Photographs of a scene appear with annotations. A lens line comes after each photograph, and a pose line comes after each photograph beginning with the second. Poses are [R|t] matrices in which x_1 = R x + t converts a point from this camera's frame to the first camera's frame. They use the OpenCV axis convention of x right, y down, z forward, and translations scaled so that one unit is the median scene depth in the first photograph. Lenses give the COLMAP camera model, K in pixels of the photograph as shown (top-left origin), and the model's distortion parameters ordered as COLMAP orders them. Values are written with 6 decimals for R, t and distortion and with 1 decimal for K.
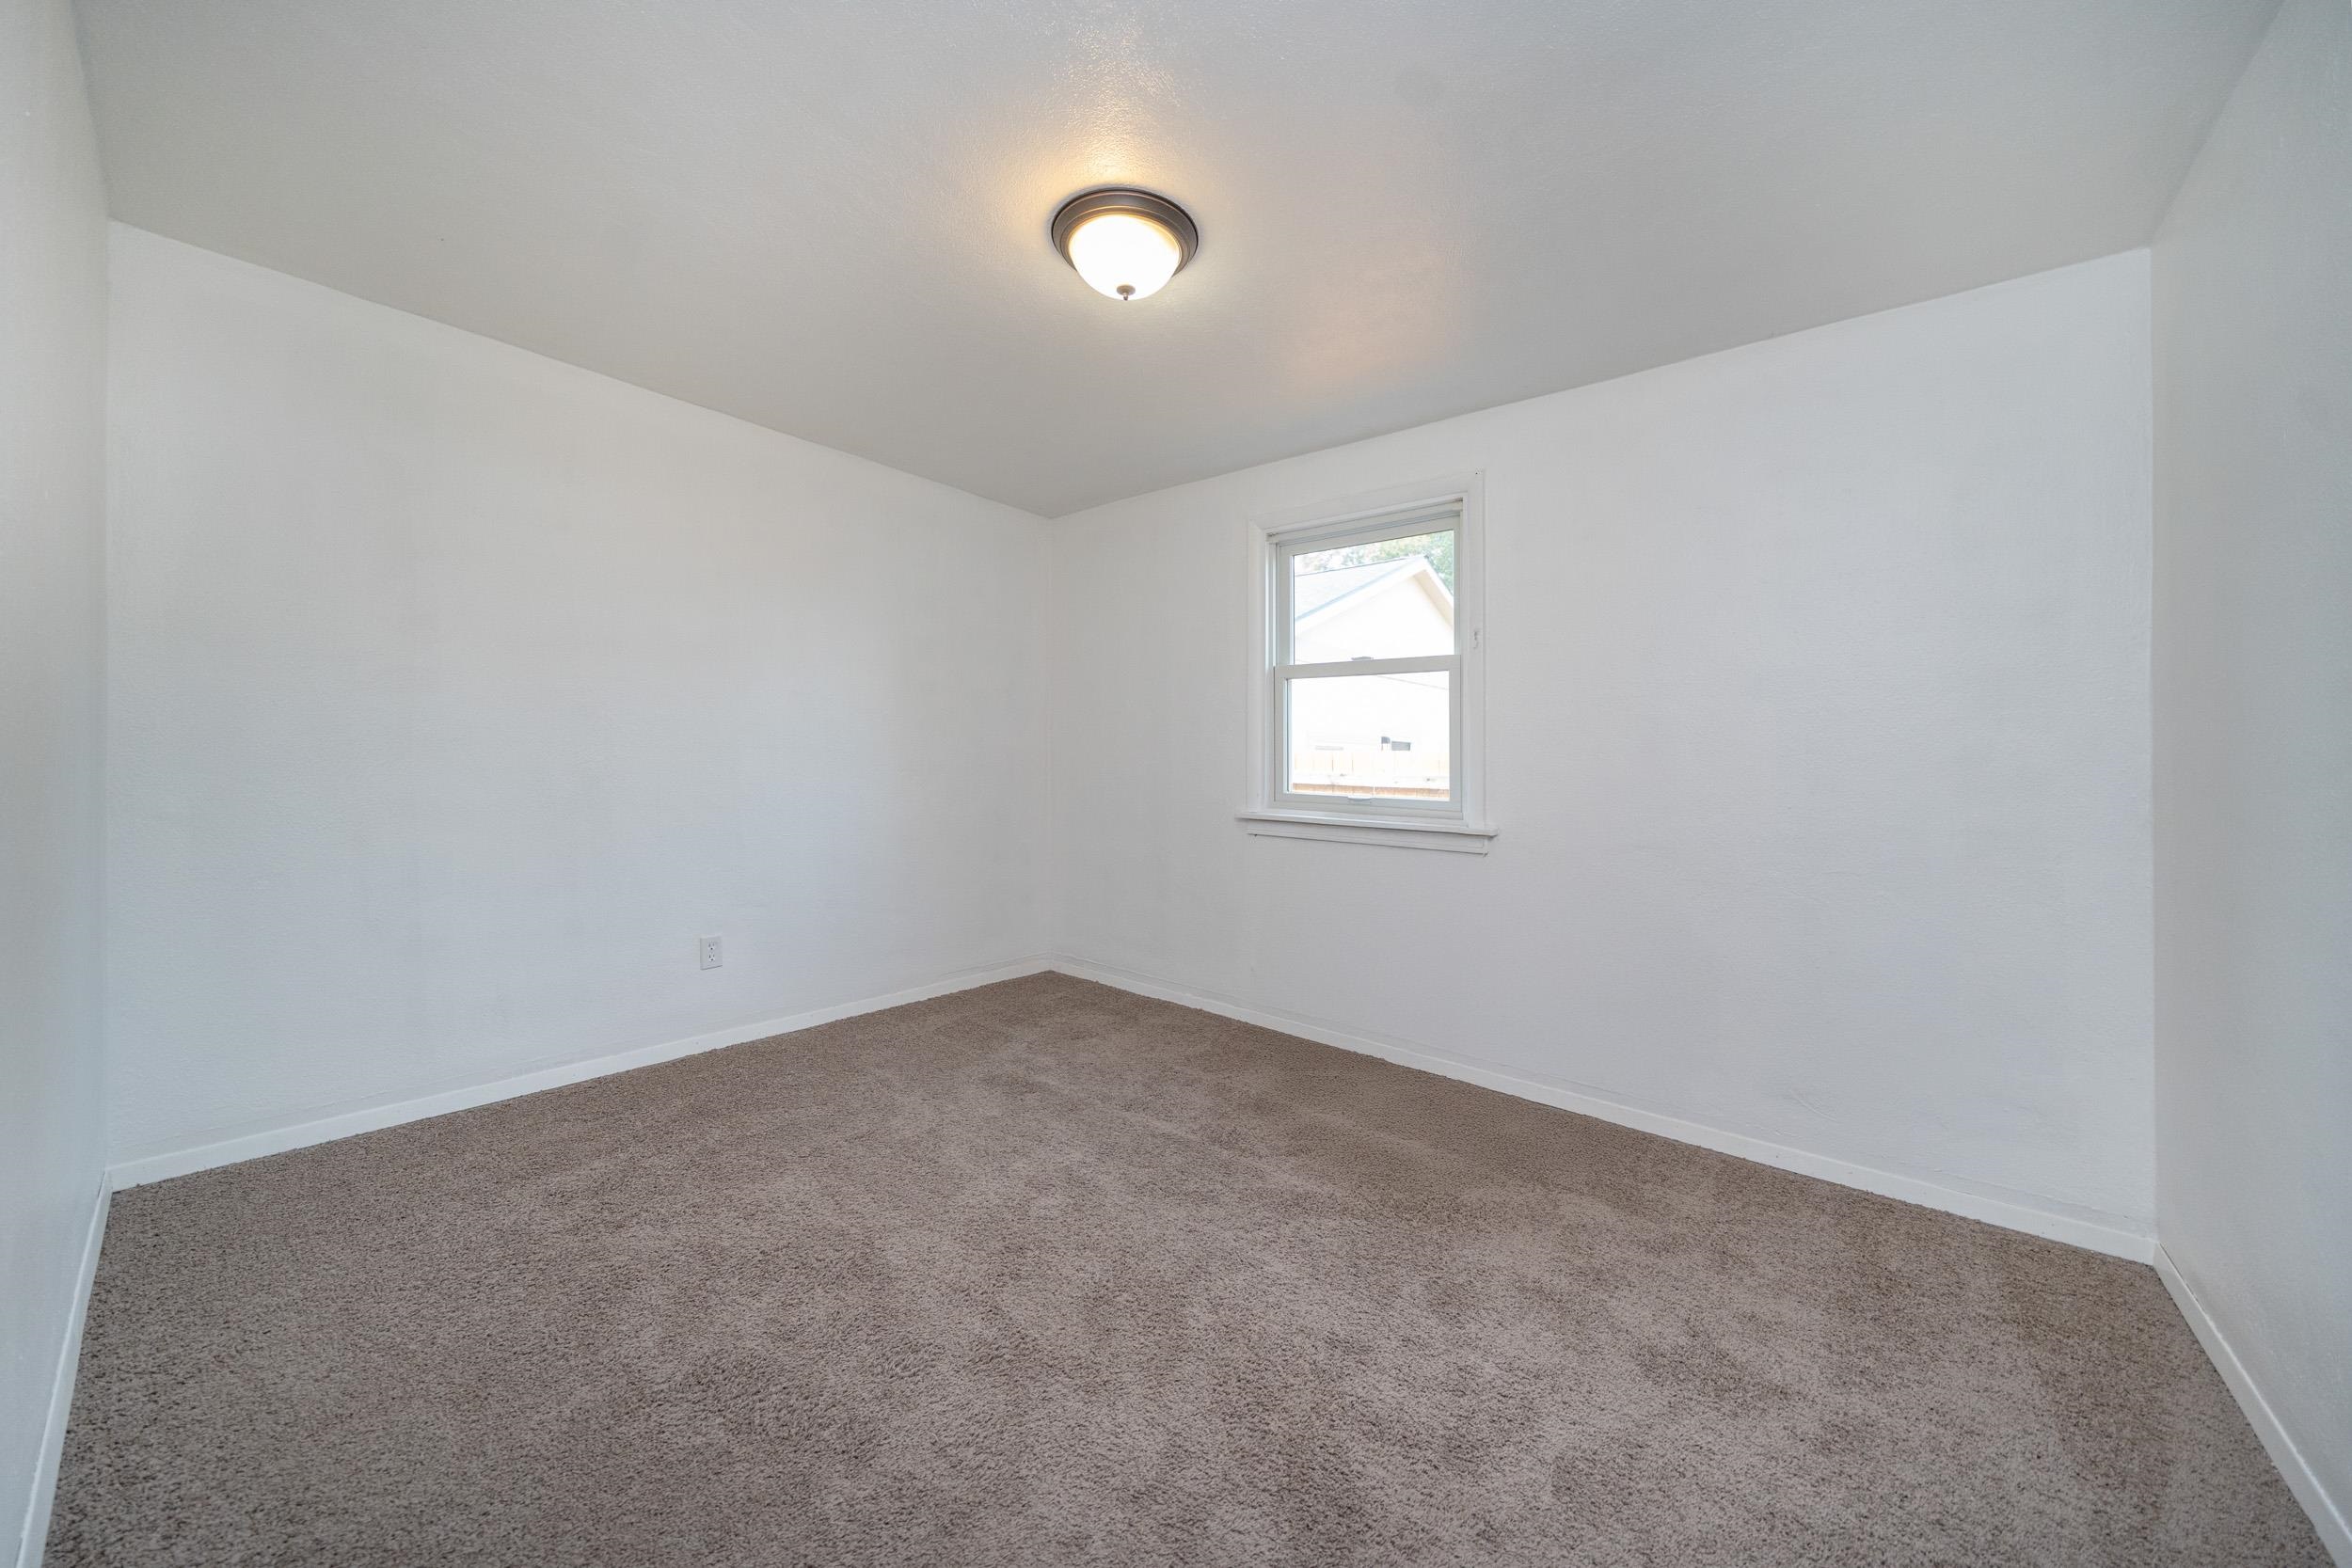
lens RADIAL K [[805.0, 0, 1177.4], [0, 805.0, 753.9], [0, 0, 1]] dist [-0.001138, -0.000081]
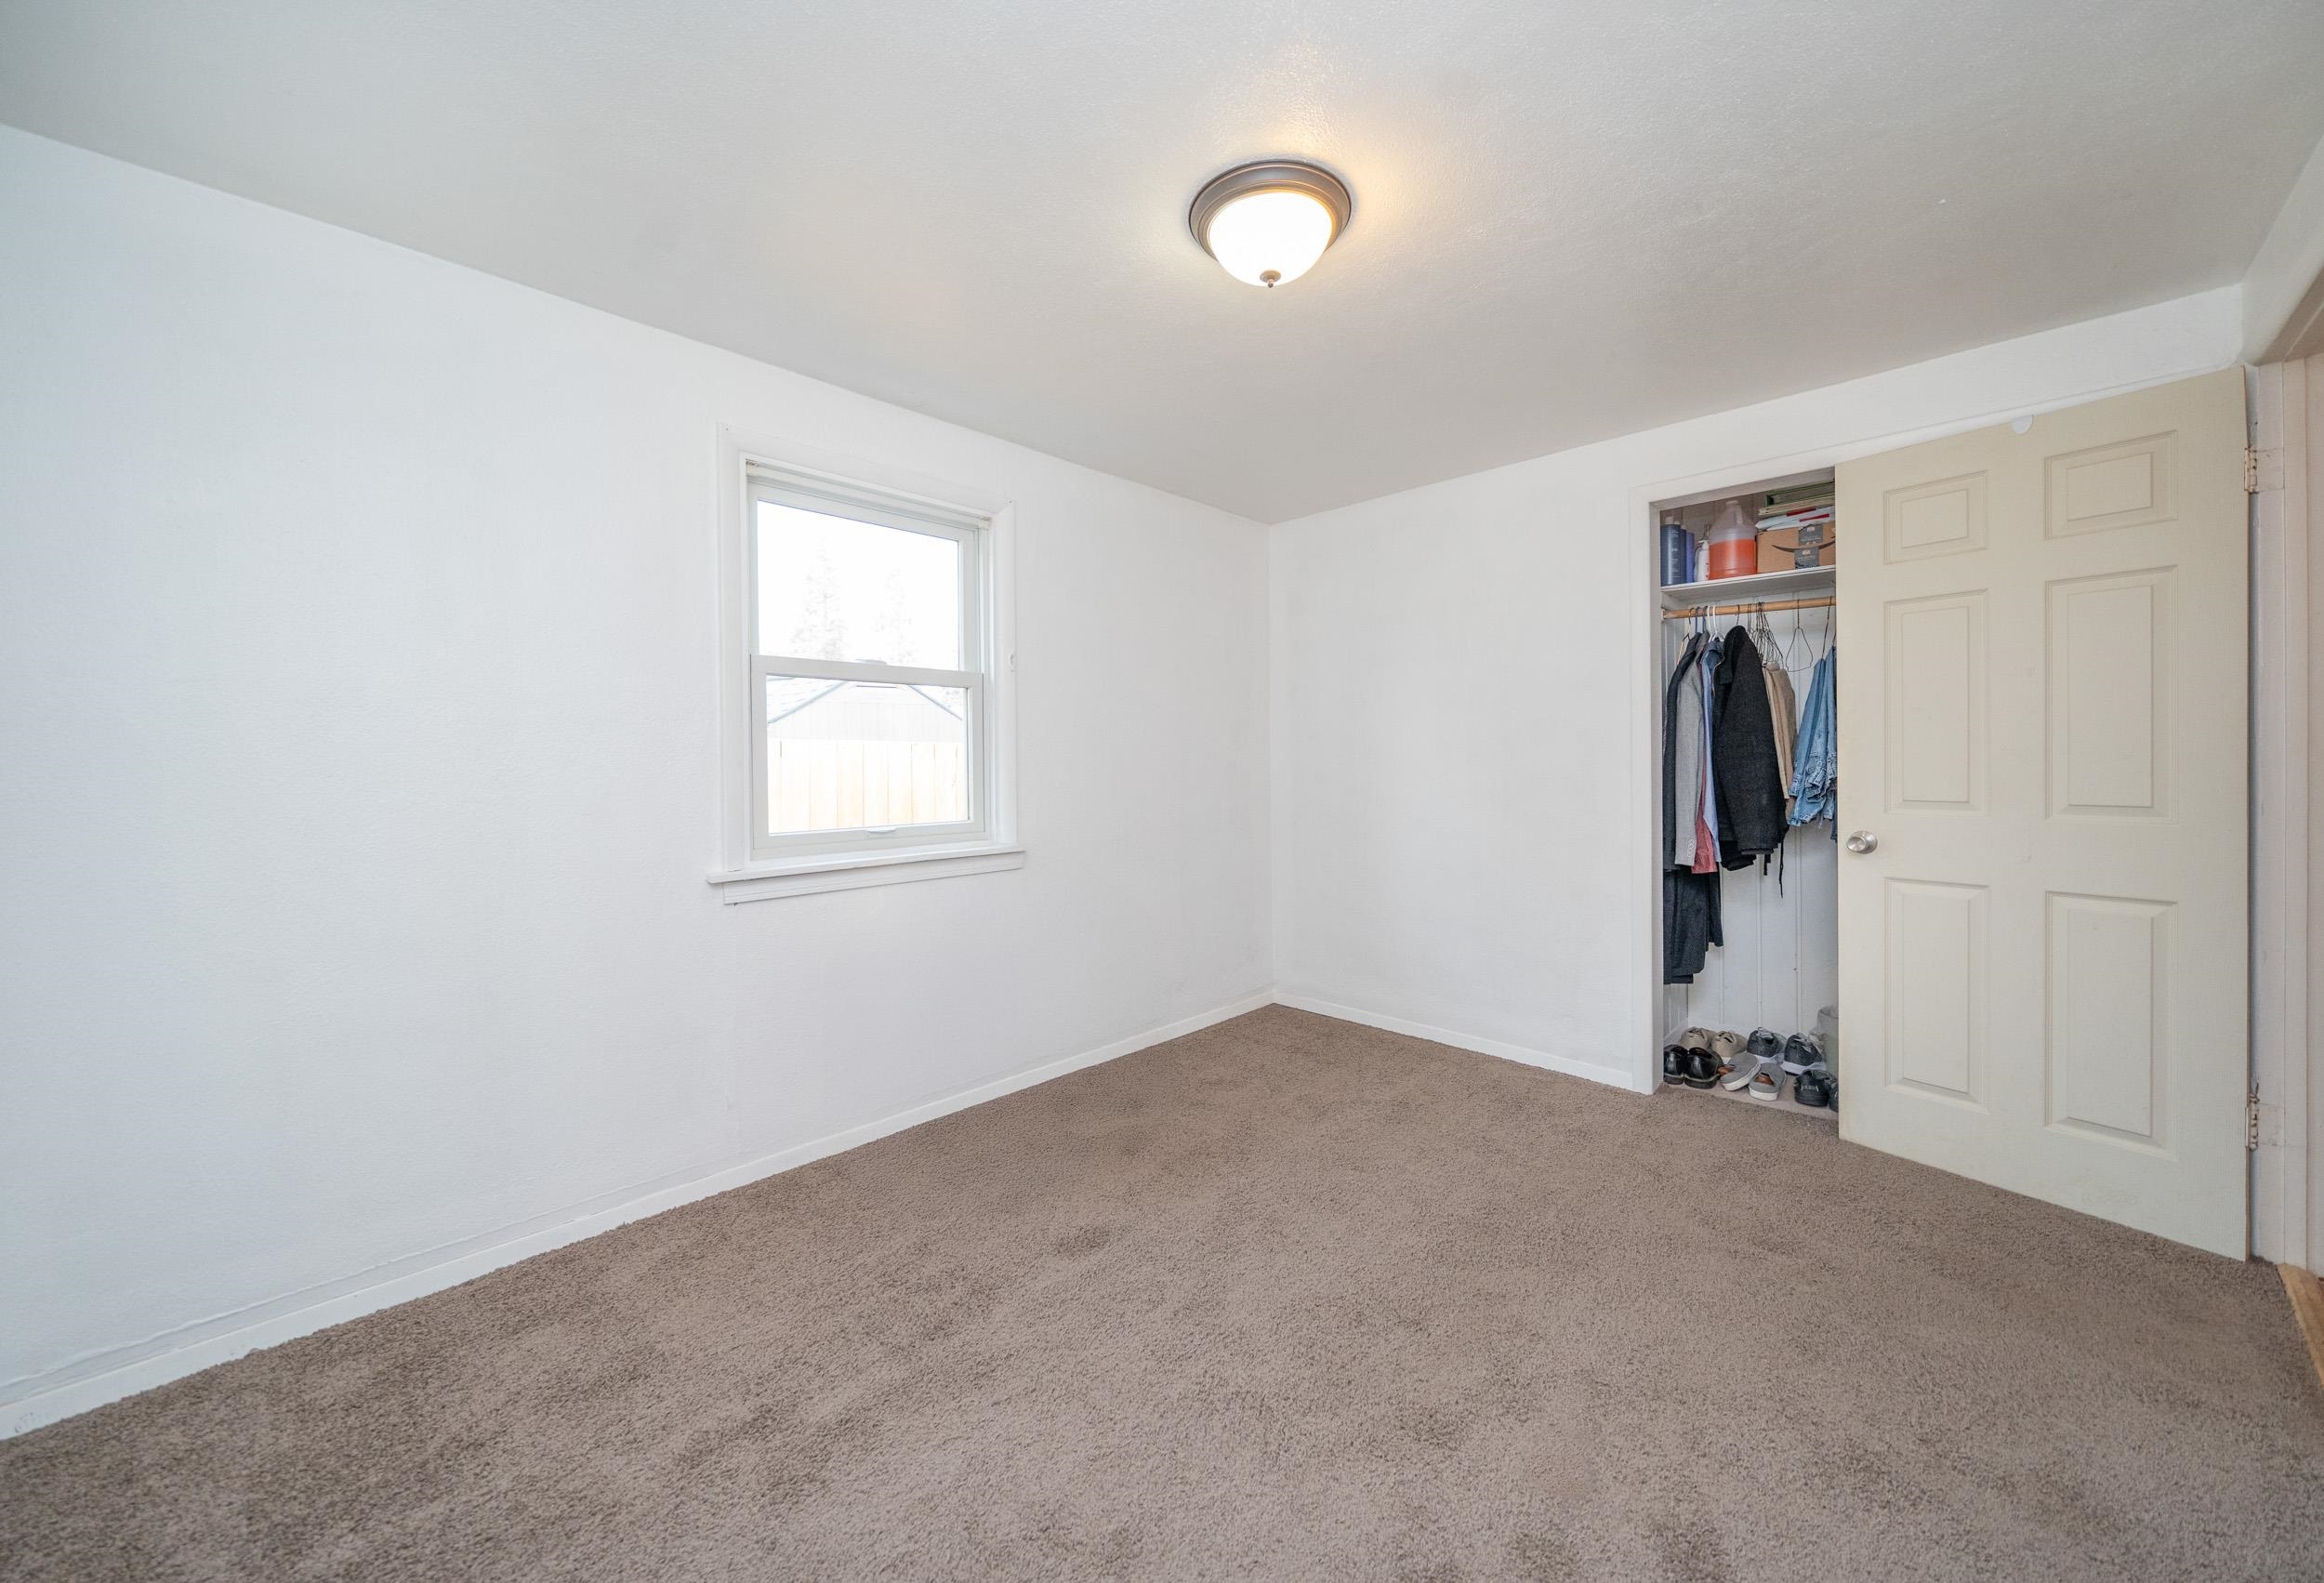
lens RADIAL K [[835.0, 0, 1162.4], [0, 835.0, 758.9], [0, 0, 1]] dist [0.000017, 0.000056]
pose [[0.108501, -0.006244, 0.994077, -0.588939], [0.003502, 0.999976, 0.005899, -0.023742], [-0.994090, 0.002841, 0.108521, 0.616529]]
